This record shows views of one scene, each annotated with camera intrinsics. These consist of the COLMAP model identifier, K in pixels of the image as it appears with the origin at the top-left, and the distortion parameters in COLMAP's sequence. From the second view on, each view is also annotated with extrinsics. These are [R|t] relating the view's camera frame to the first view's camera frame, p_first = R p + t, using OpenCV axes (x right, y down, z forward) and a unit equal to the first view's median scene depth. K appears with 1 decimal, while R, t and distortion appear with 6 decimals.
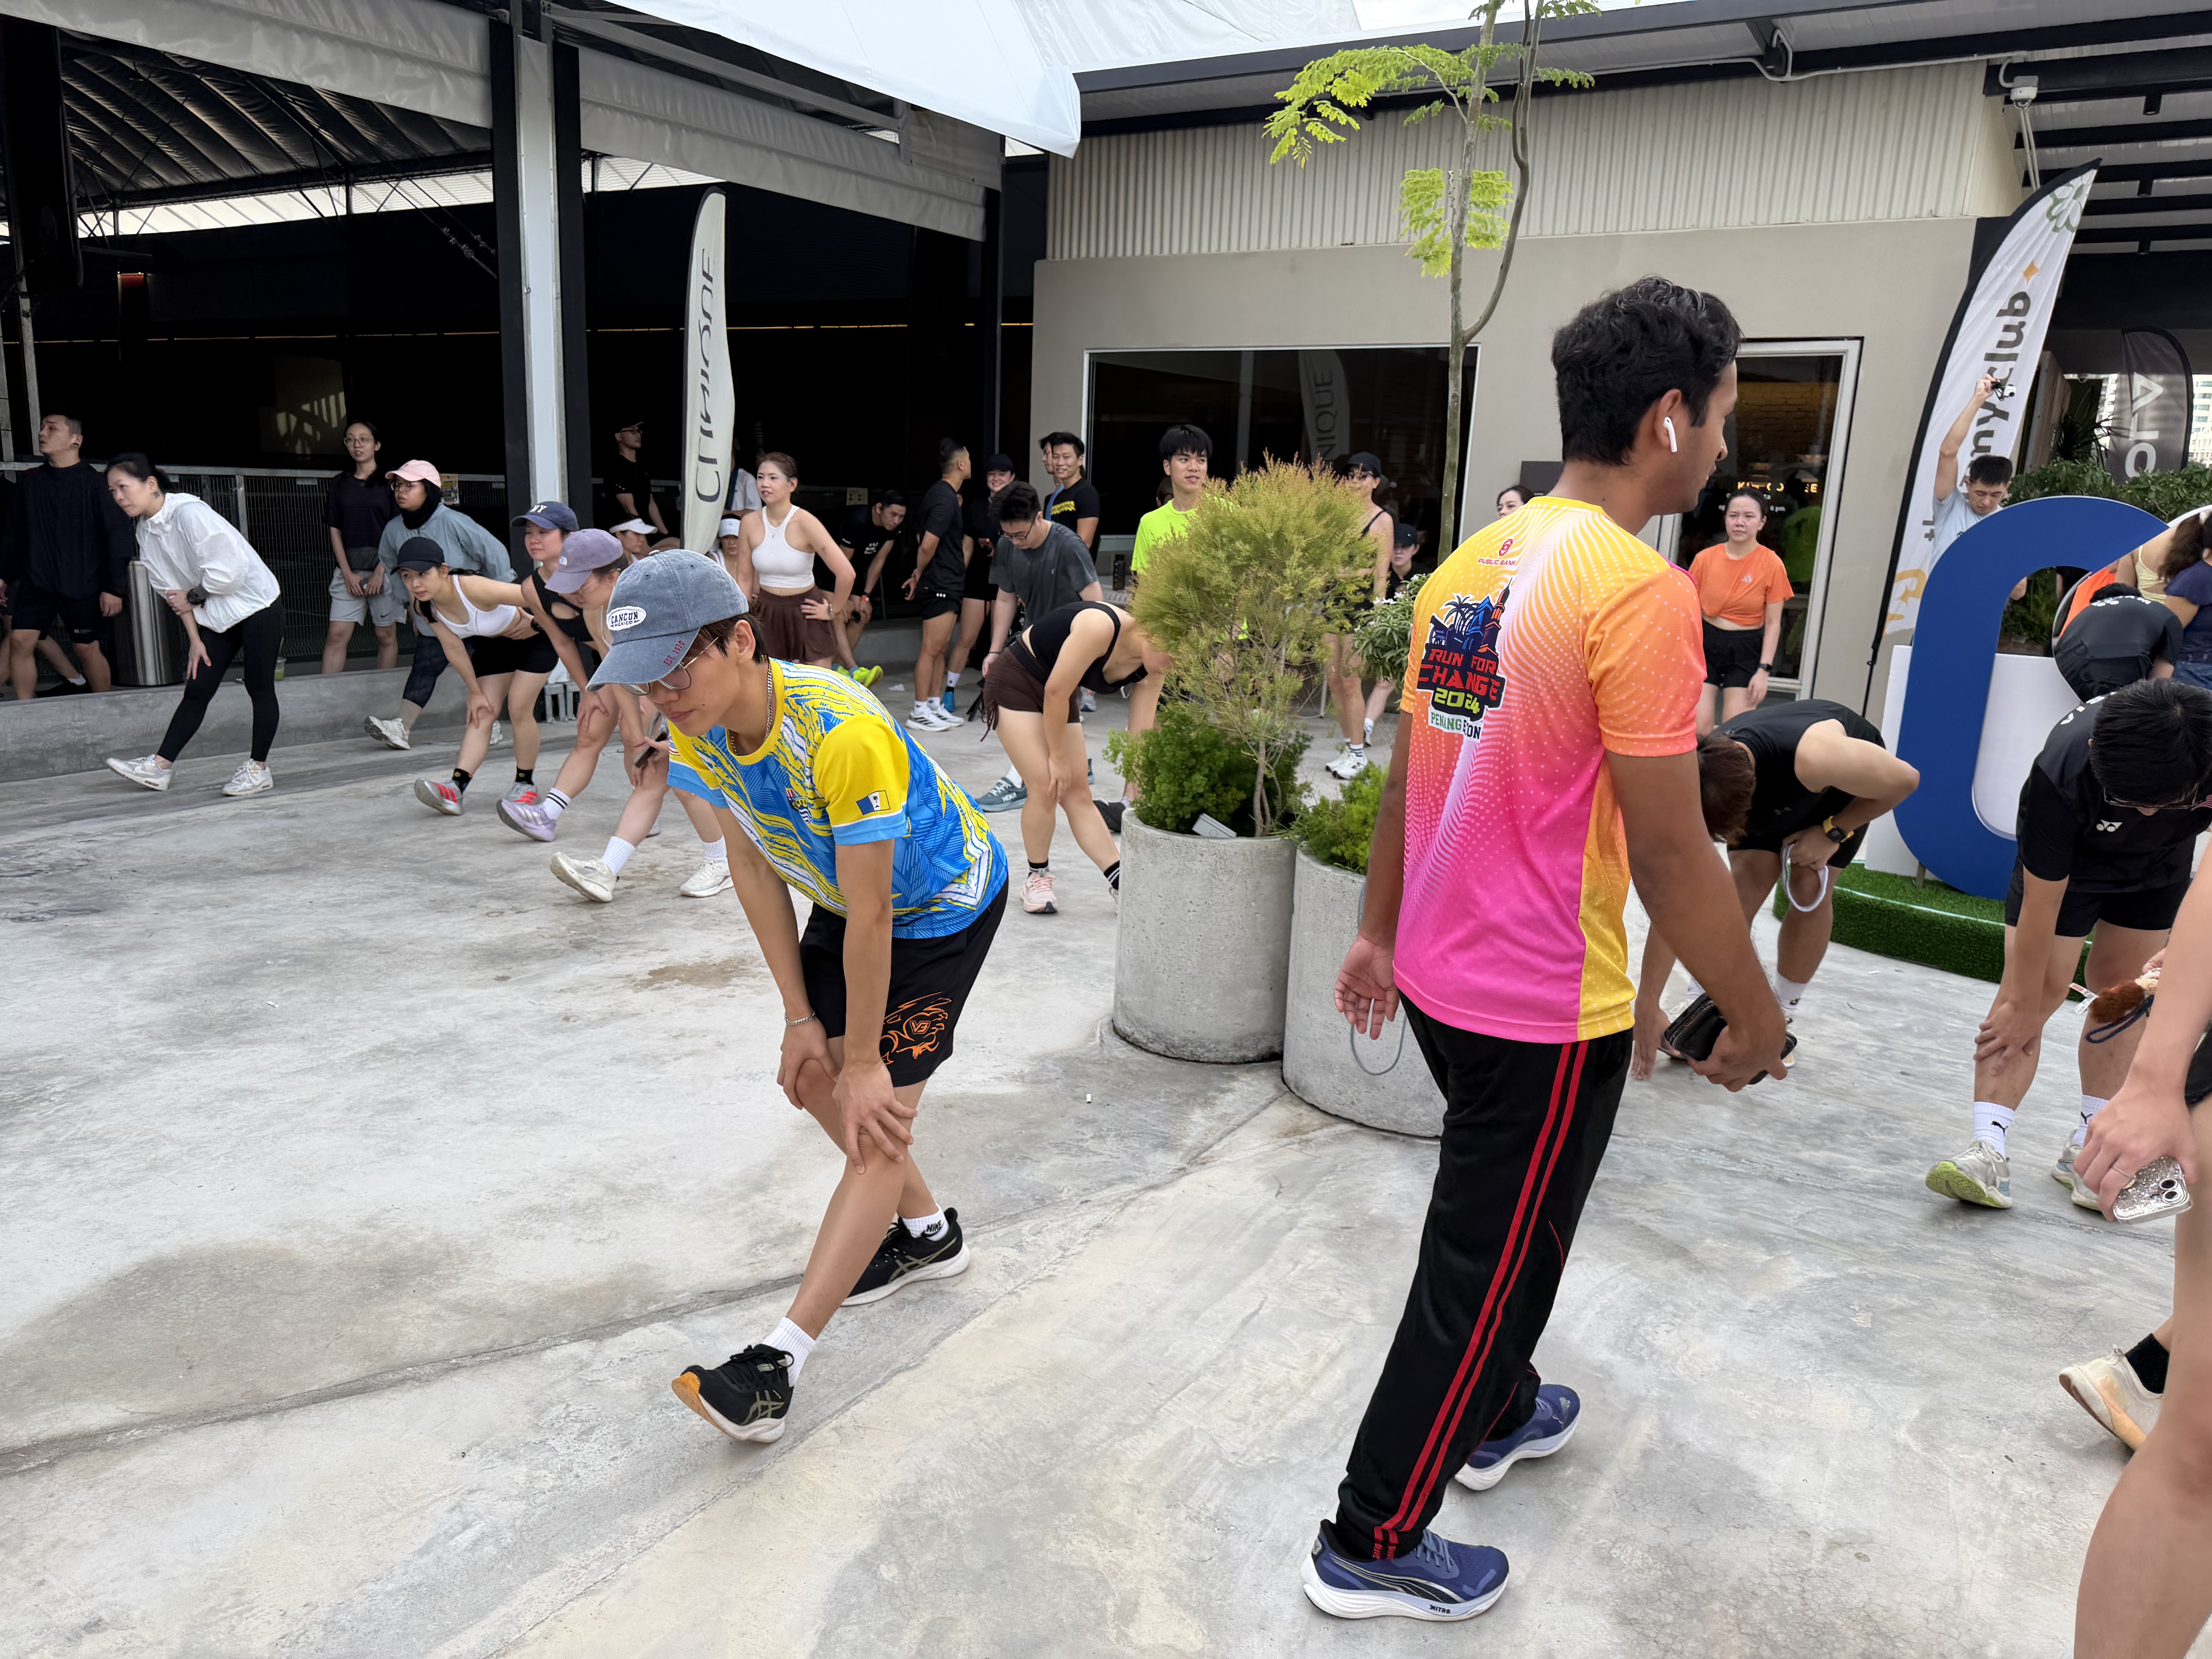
lens RADIAL K [[1557.8, 0, 1100.5], [0, 1557.8, 840.4], [0, 0, 1]] dist [0.036543, -0.044089]
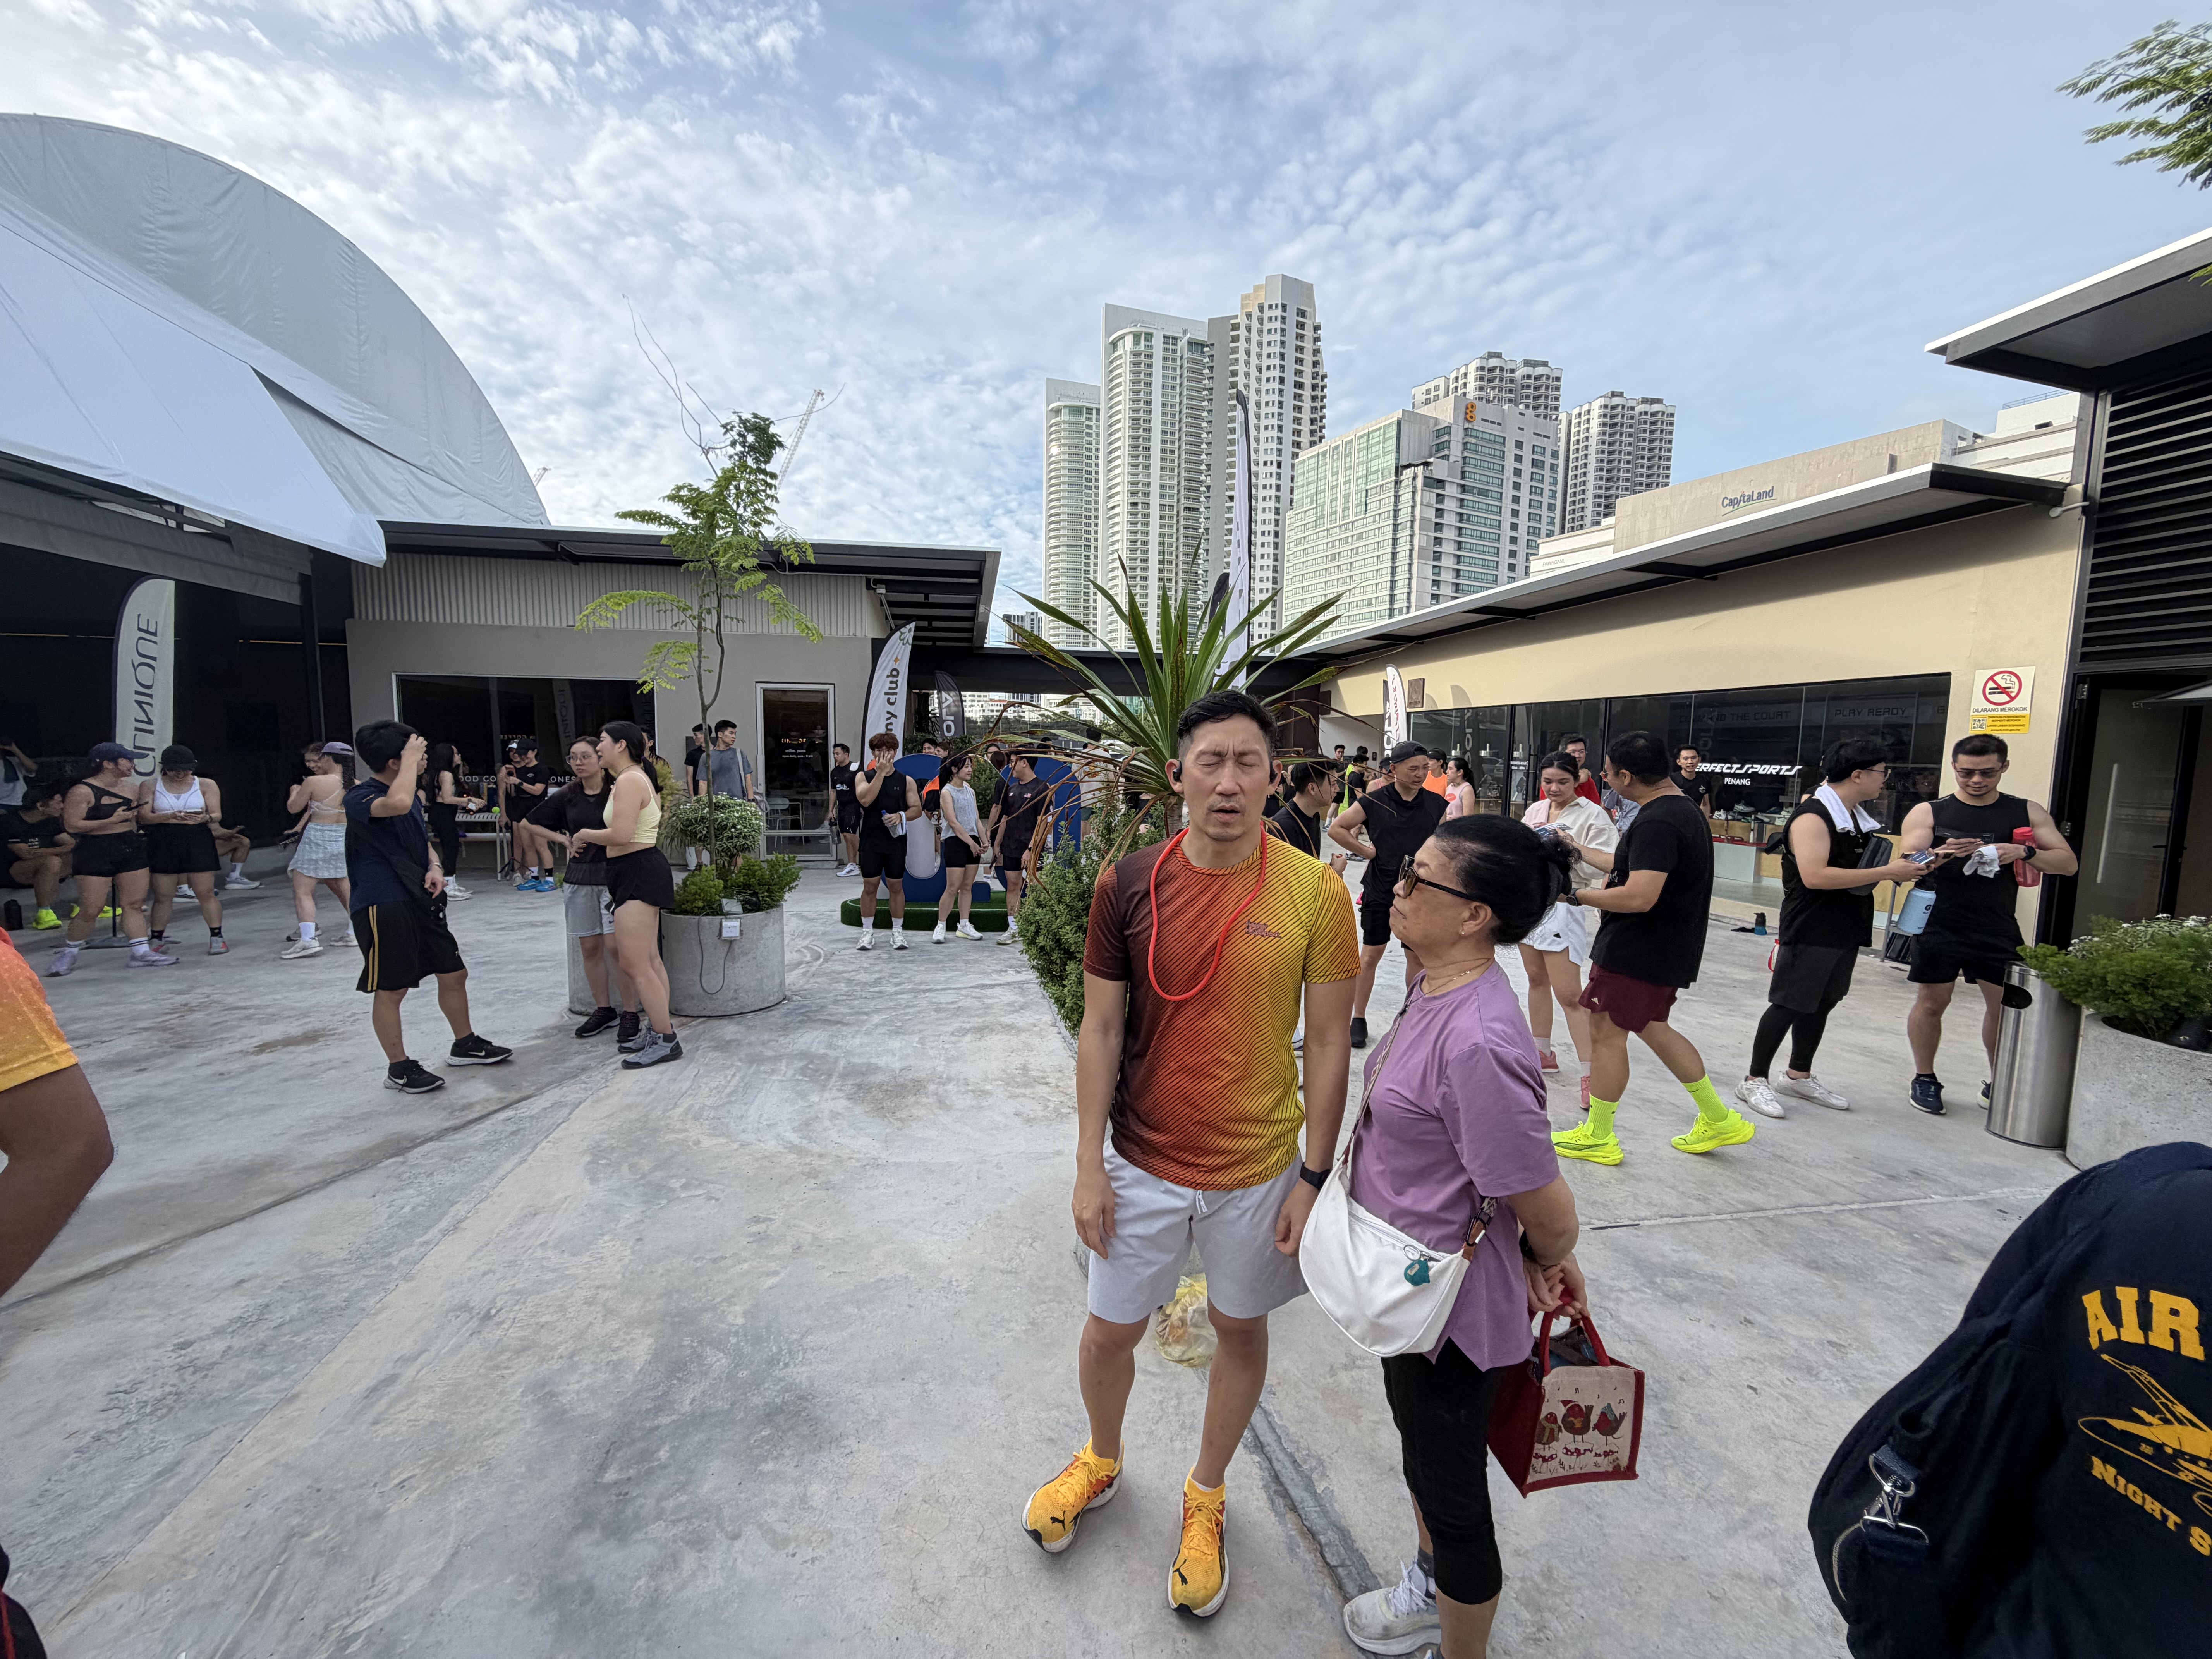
lens RADIAL K [[872.9, 0, 1092.9], [0, 872.9, 824.4], [0, 0, 1]] dist [0.000504, 0.000029]
pose [[0.744080, -0.085420, 0.662608, -0.098906], [0.164809, 0.984610, -0.058142, 0.023009], [-0.647444, 0.152466, 0.746707, -0.173968]]
